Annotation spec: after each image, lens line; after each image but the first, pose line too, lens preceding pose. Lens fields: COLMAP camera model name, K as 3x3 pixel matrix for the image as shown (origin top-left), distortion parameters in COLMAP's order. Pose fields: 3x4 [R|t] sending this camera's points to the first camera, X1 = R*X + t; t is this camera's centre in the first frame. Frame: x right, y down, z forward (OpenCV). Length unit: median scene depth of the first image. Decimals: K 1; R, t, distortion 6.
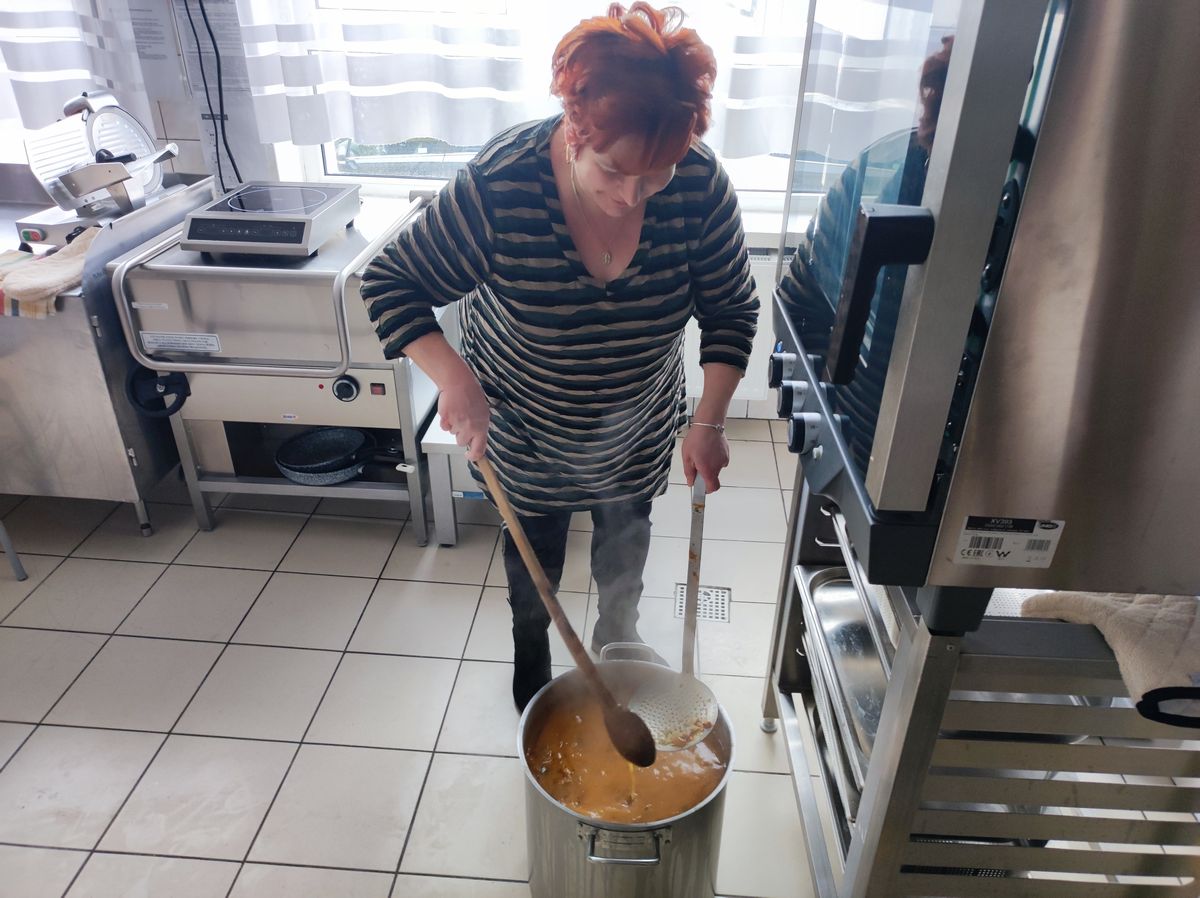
lens RADIAL K [[869.6, 0, 600.0], [0, 869.6, 449.0], [0, 0, 1]] dist [-0.007195, -0.006977]
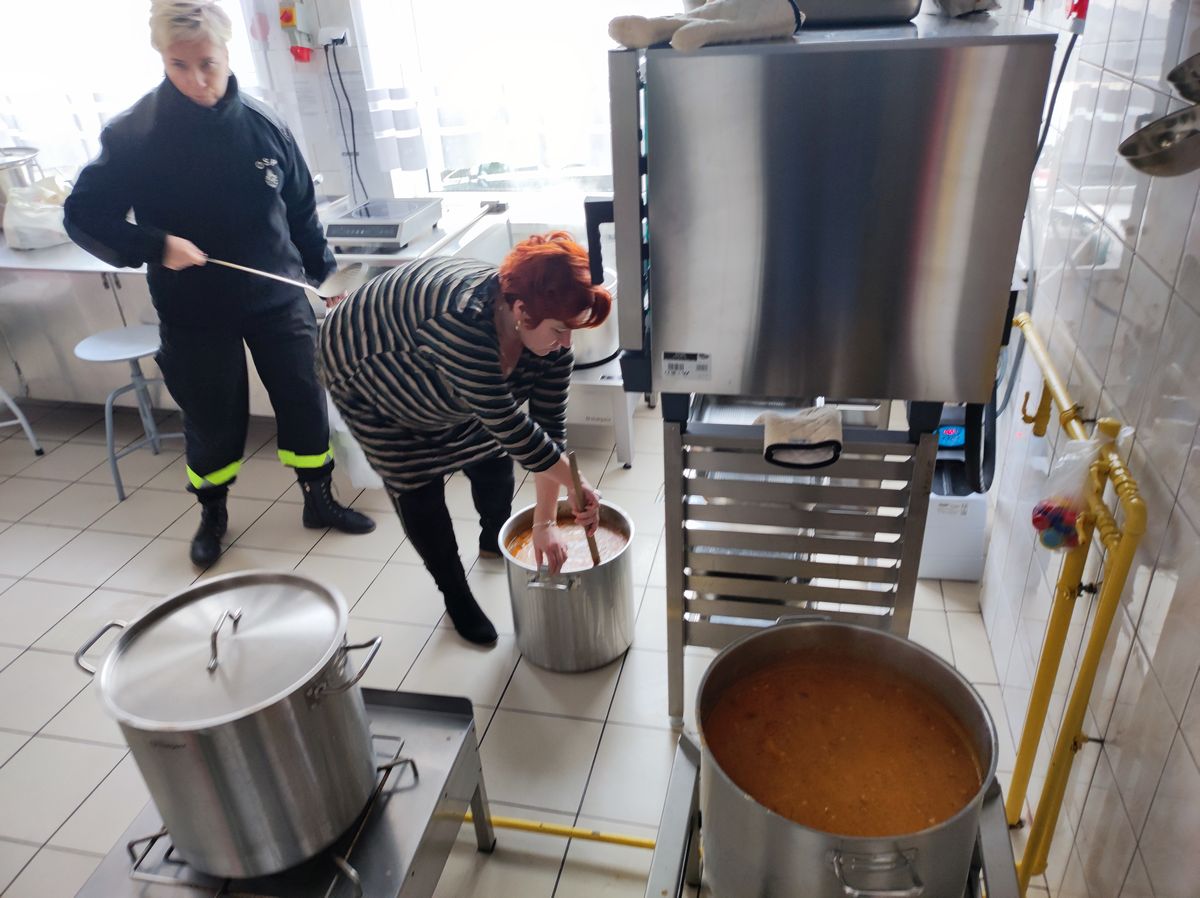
lens RADIAL K [[869.6, 0, 600.0], [0, 869.6, 449.0], [0, 0, 1]] dist [-0.007195, -0.006977]
pose [[0.984964, 0.013291, -0.172248, 0.220603], [-0.015153, 0.999840, -0.009498, 0.112233], [0.172094, 0.011965, 0.985008, -0.339184]]
